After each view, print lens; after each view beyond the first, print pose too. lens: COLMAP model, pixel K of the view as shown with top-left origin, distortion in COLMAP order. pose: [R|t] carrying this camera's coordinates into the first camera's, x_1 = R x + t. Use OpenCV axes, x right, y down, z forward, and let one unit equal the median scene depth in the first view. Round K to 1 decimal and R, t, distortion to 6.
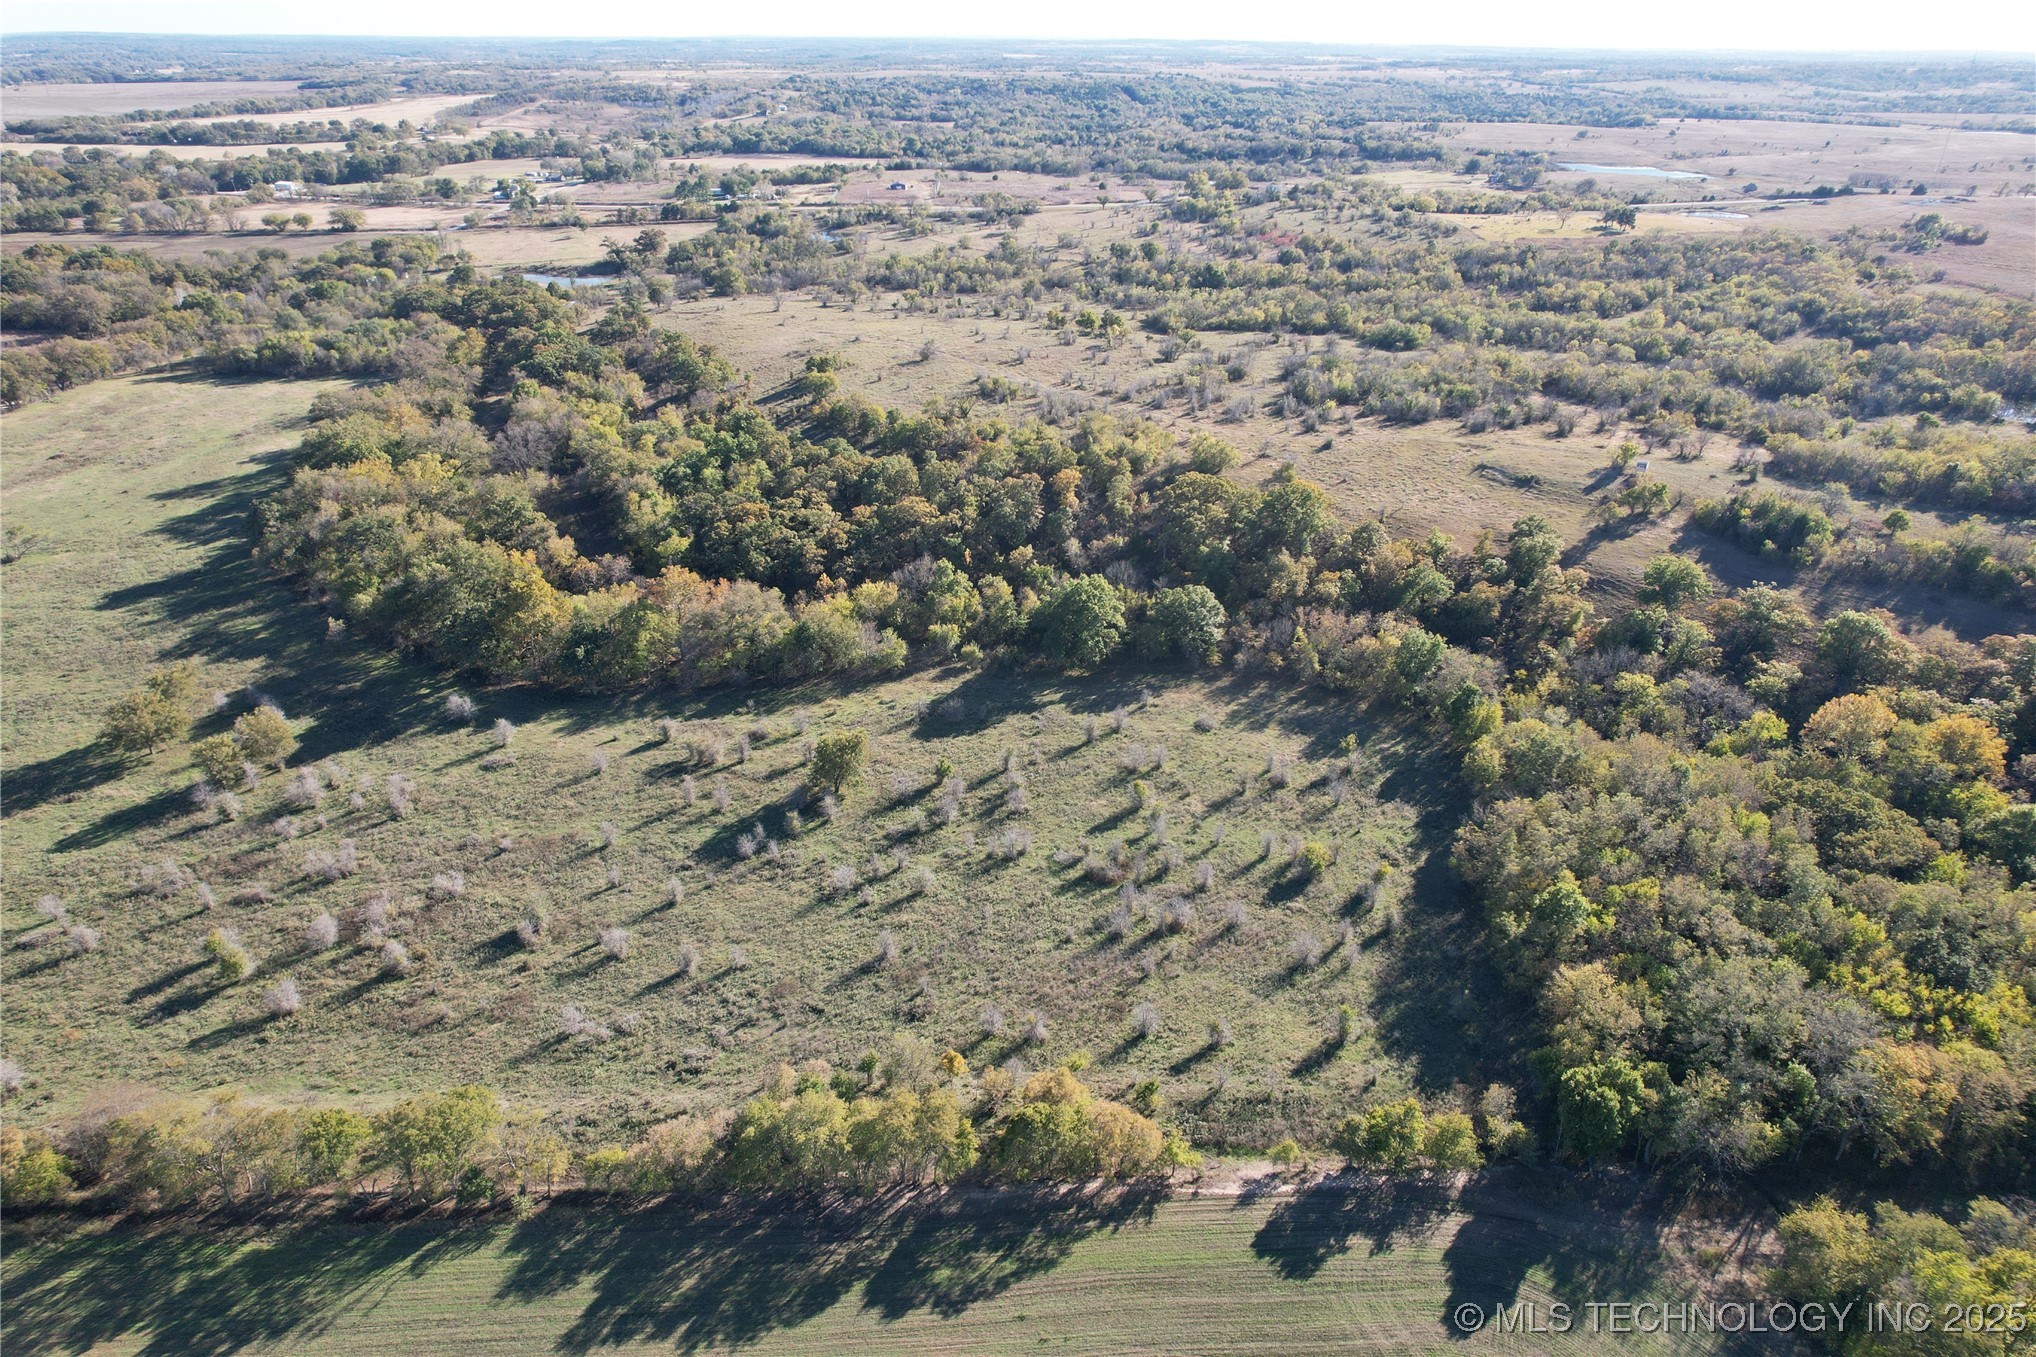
lens RADIAL K [[1313.8, 0, 1032.2], [0, 1313.8, 670.7], [0, 0, 1]] dist [-0.077353, 0.071360]
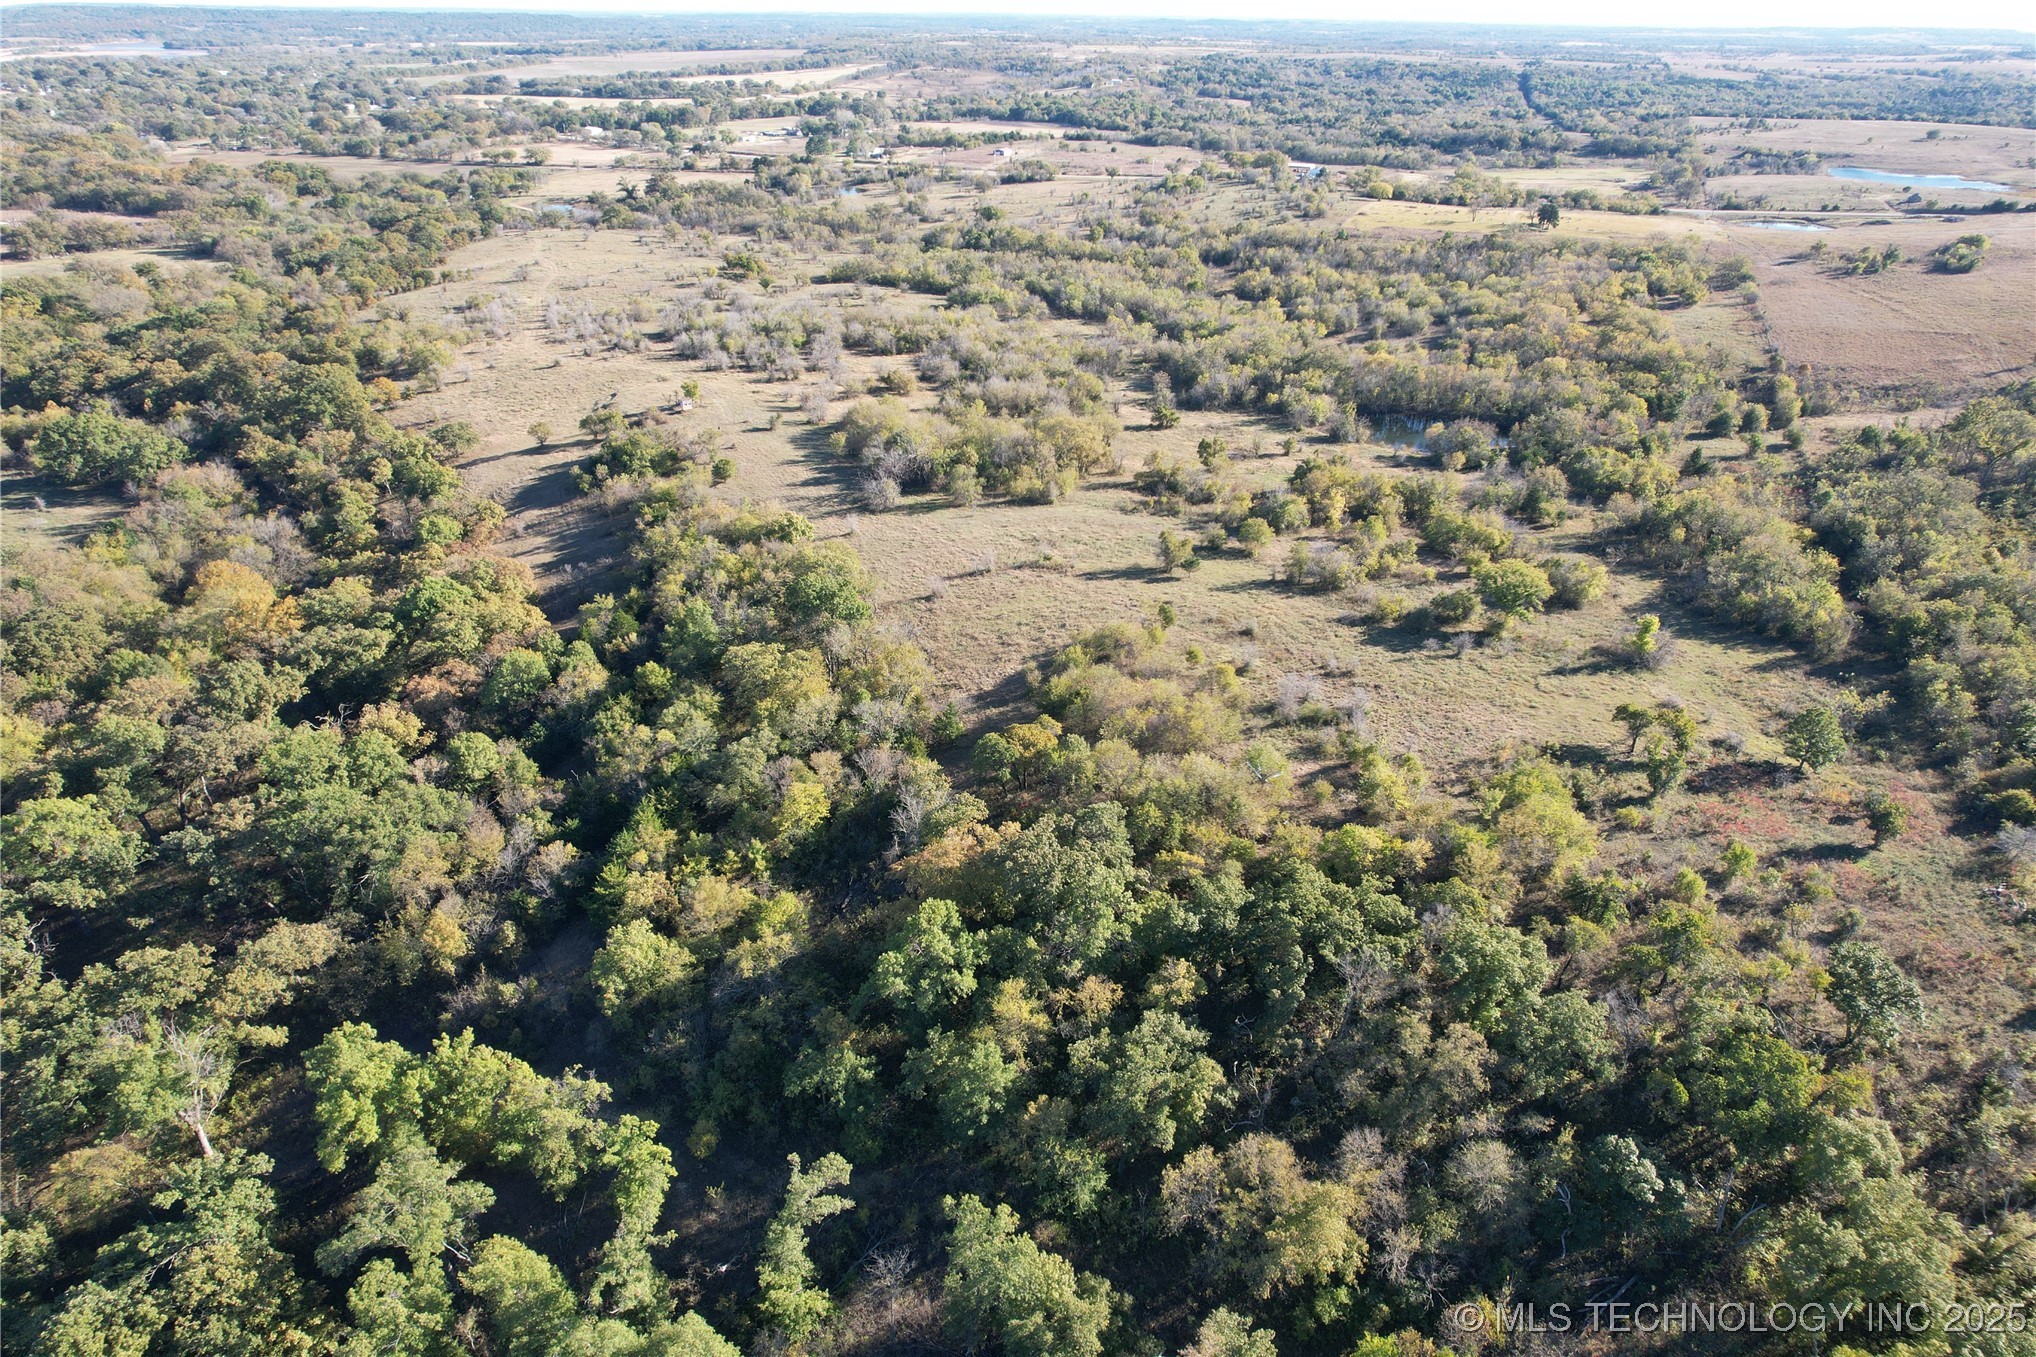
lens RADIAL K [[1313.8, 0, 1027.3], [0, 1313.8, 692.5], [0, 0, 1]] dist [-0.077353, 0.071360]
pose [[0.902838, 0.202716, -0.379196, 0.297880], [-0.193272, 0.979104, 0.063256, -0.013283], [0.384096, 0.016178, 0.923152, 0.038862]]
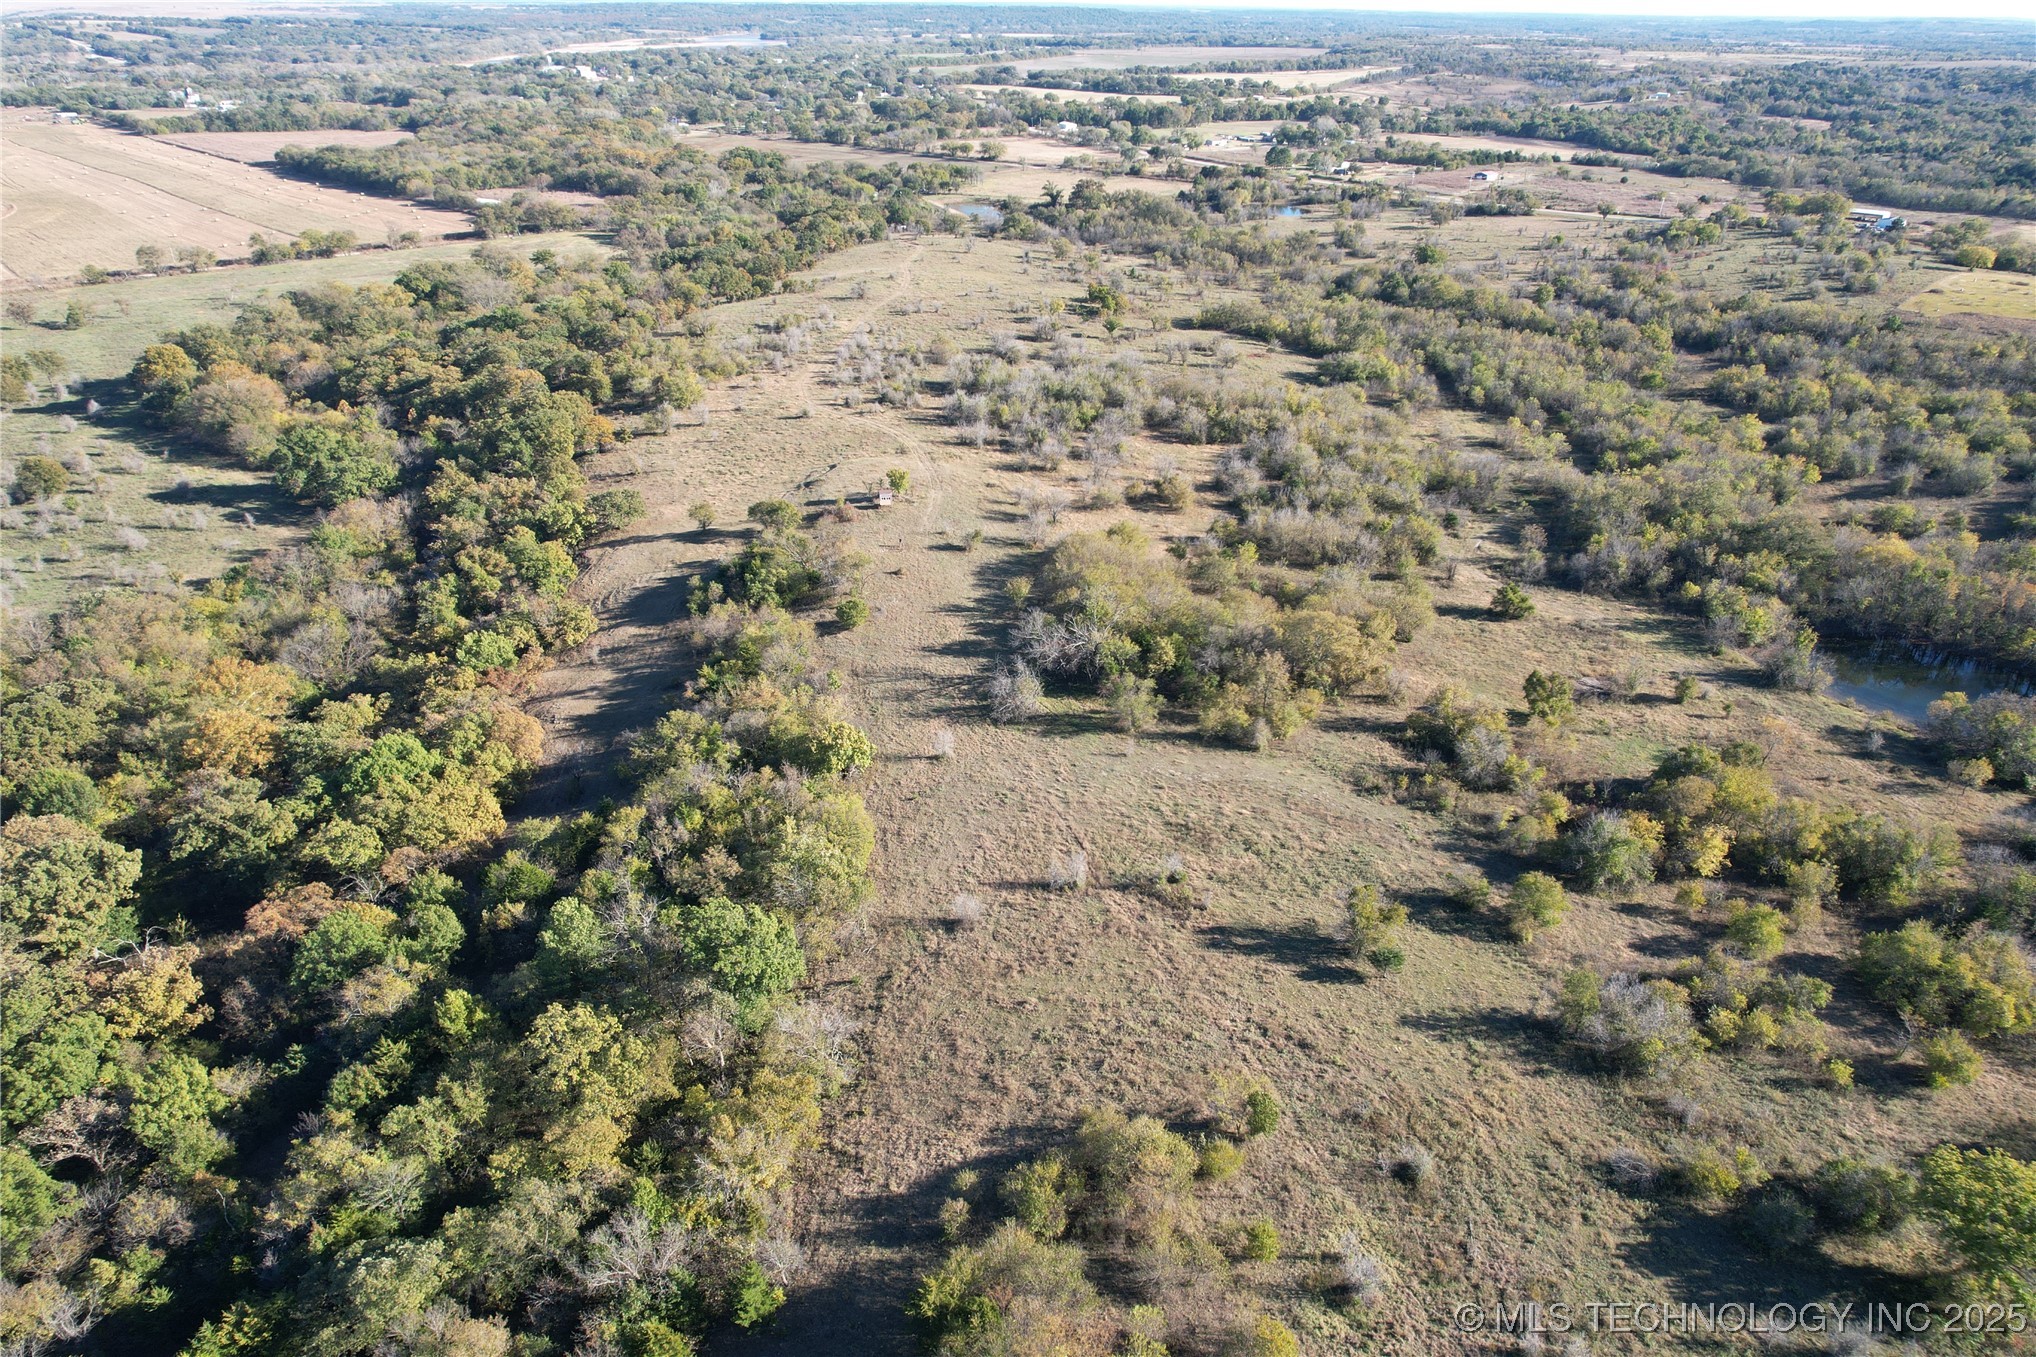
lens RADIAL K [[1313.8, 0, 1023.7], [0, 1313.8, 692.3], [0, 0, 1]] dist [-0.077353, 0.071360]
pose [[0.681043, 0.346567, -0.645037, 0.286564], [-0.329345, 0.931750, 0.152884, -0.051363], [0.653997, 0.108319, 0.748702, 0.115242]]
